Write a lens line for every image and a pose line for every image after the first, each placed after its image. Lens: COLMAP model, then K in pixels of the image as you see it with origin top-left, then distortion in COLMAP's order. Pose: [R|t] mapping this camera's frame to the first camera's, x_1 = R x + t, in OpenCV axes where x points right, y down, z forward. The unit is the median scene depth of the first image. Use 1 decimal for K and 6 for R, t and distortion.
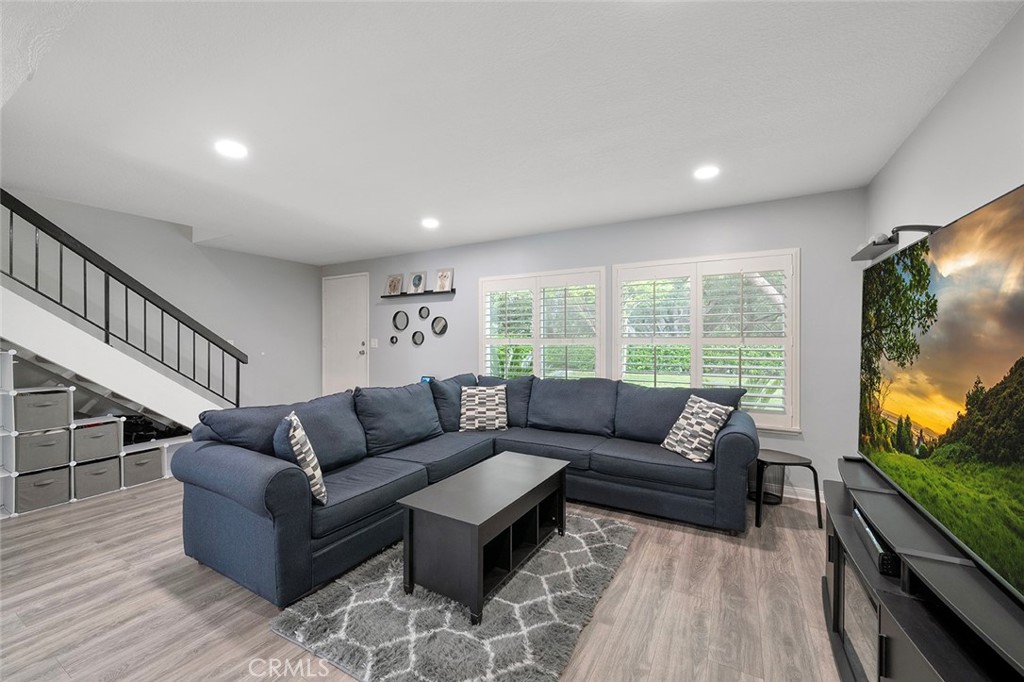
lens RADIAL K [[402.6, 0, 512.0], [0, 402.6, 341.0], [0, 0, 1]] dist [-0.000111, -0.000026]
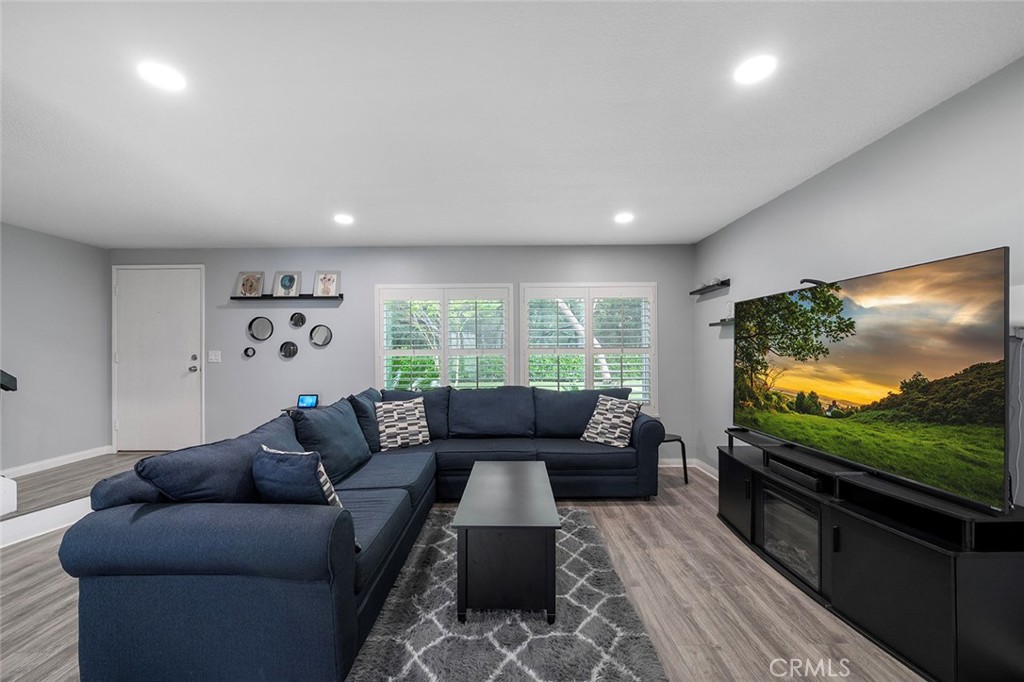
lens RADIAL K [[394.1, 0, 508.0], [0, 394.1, 348.6], [0, 0, 1]] dist [-0.001158, -0.000115]
pose [[0.870024, -0.002166, 0.493005, -0.336564], [0.007392, 0.999935, -0.008653, 0.001175], [-0.492954, 0.011173, 0.869984, 0.079824]]
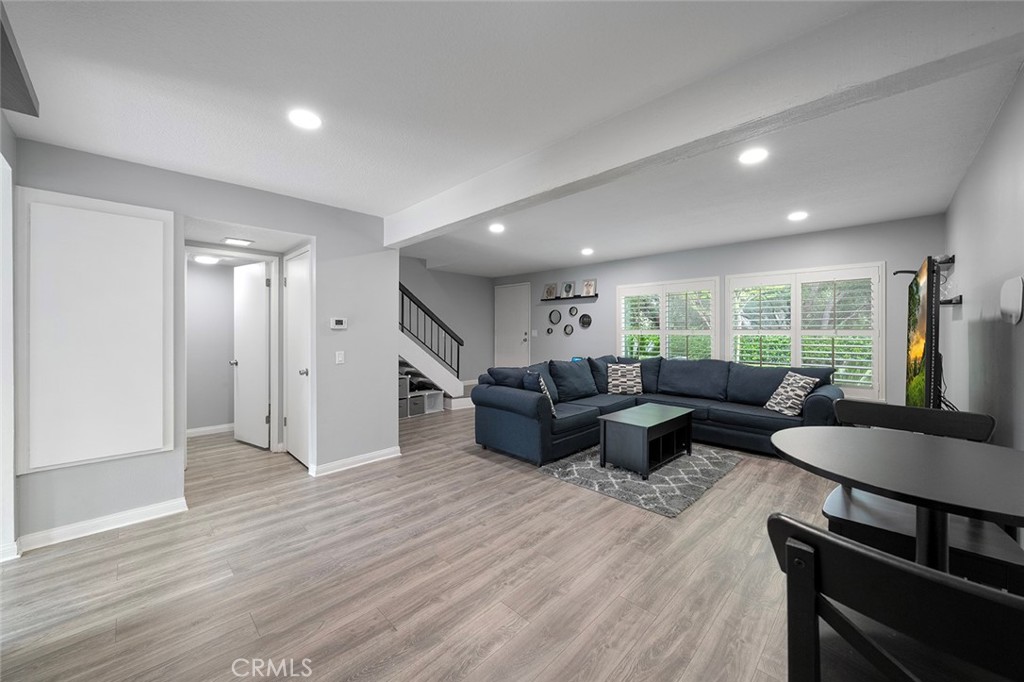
lens RADIAL K [[384.3, 0, 508.9], [0, 384.3, 330.0], [0, 0, 1]] dist [-0.000658, -0.000072]
pose [[0.964049, 0.001957, -0.265716, -0.112288], [-0.003339, 0.999983, -0.004748, 0.001017], [0.265702, 0.005464, 0.964040, -0.454076]]
